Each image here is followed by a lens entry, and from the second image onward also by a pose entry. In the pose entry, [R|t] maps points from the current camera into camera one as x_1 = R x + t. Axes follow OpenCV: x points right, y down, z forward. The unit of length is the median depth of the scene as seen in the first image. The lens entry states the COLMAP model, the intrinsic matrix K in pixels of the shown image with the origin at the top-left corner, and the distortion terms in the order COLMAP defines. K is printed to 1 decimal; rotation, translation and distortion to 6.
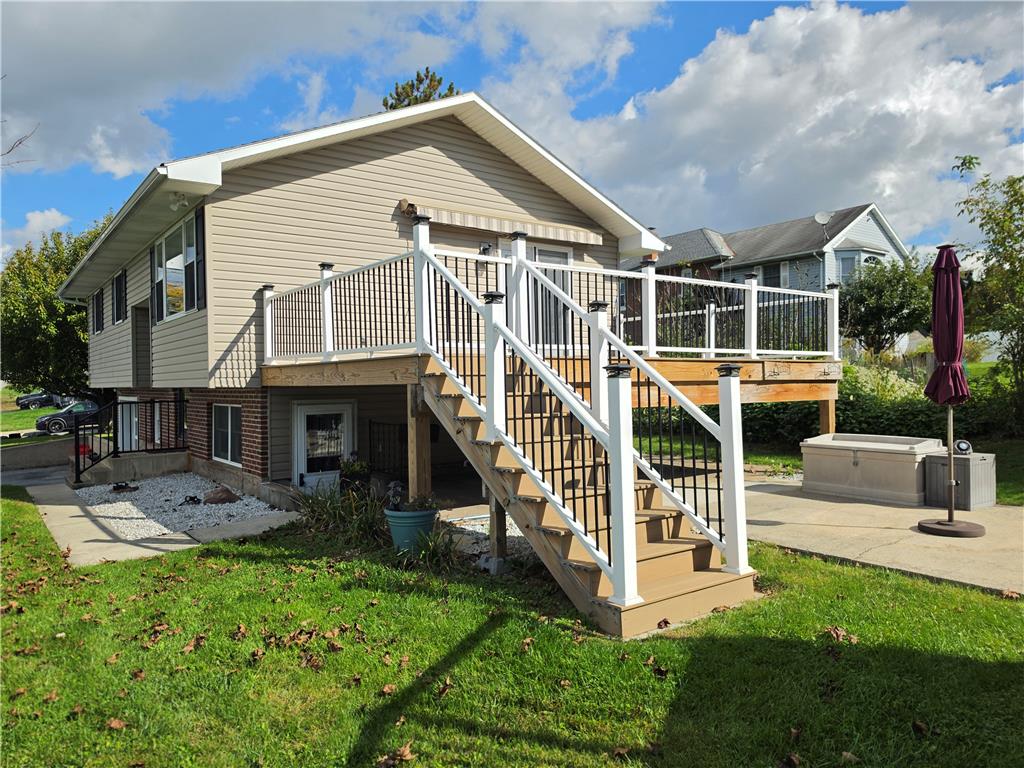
lens RADIAL K [[708.5, 0, 549.5], [0, 708.5, 386.8], [0, 0, 1]] dist [-0.007214, -0.005423]
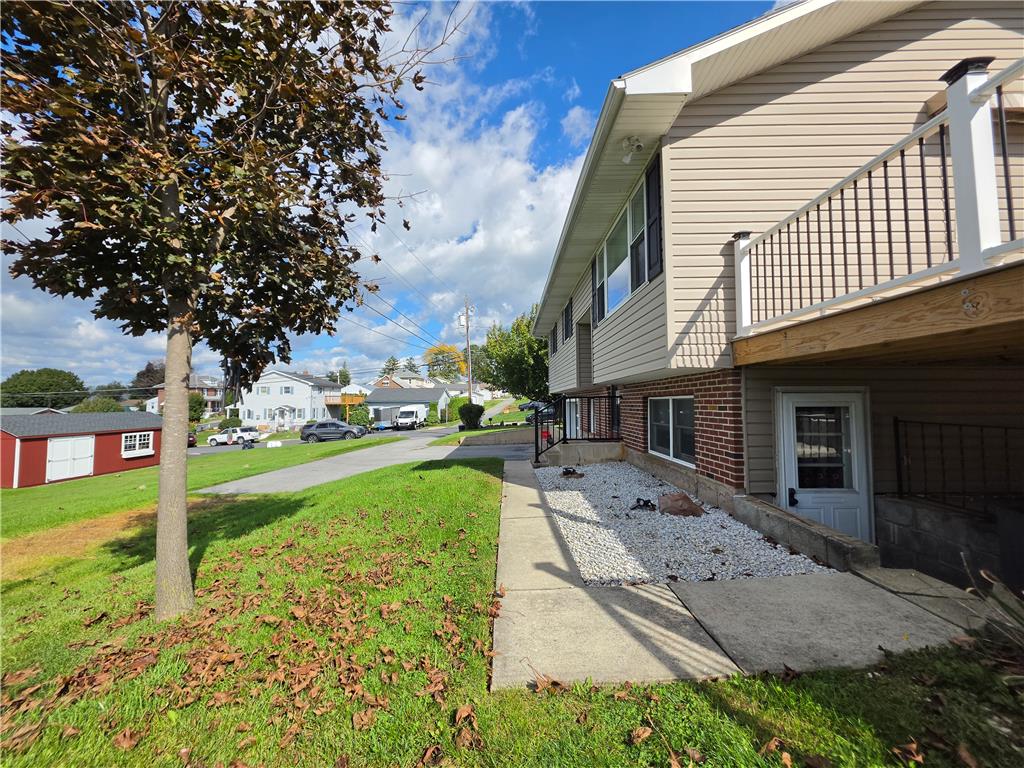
lens RADIAL K [[411.3, 0, 498.5], [0, 411.3, 378.3], [0, 0, 1]] dist [-0.004631, -0.000523]
pose [[0.760912, -0.026427, -0.648316, -0.301465], [-0.014209, 0.998252, -0.057367, 0.038977], [0.648699, 0.052864, 0.759207, 0.481713]]
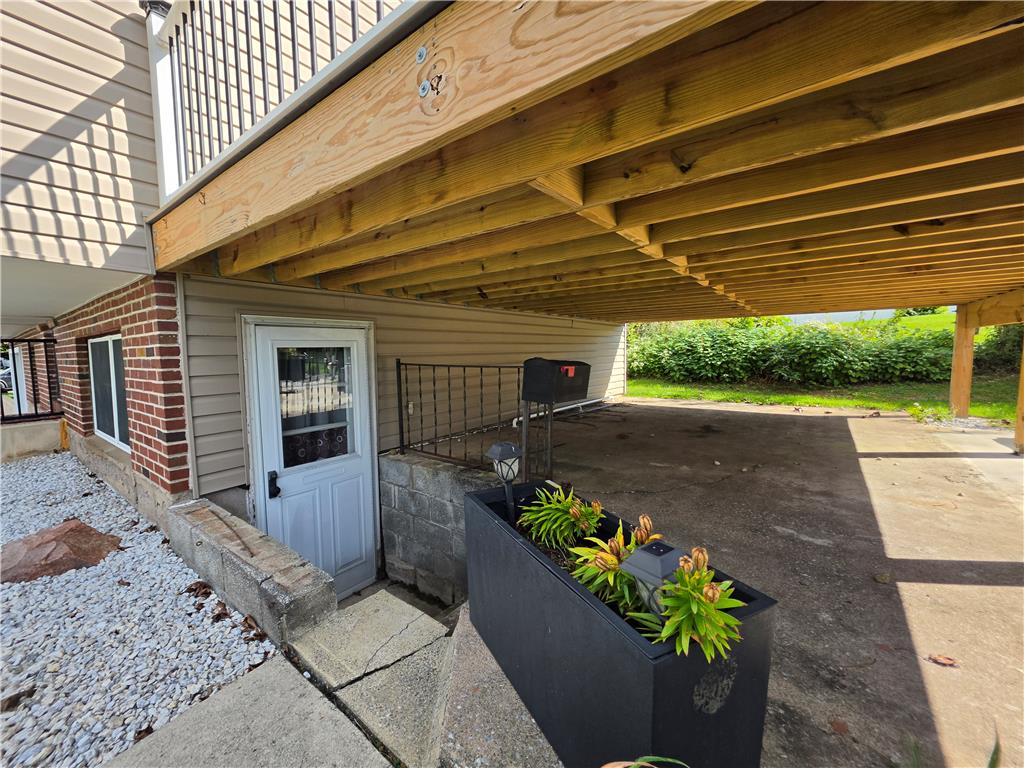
lens RADIAL K [[411.3, 0, 503.0], [0, 411.3, 383.4], [0, 0, 1]] dist [-0.004631, -0.000523]
pose [[0.974118, -0.022144, 0.224954, -0.258386], [0.006834, 0.997620, 0.068610, 0.045768], [-0.225938, -0.065297, 0.971951, 0.696771]]
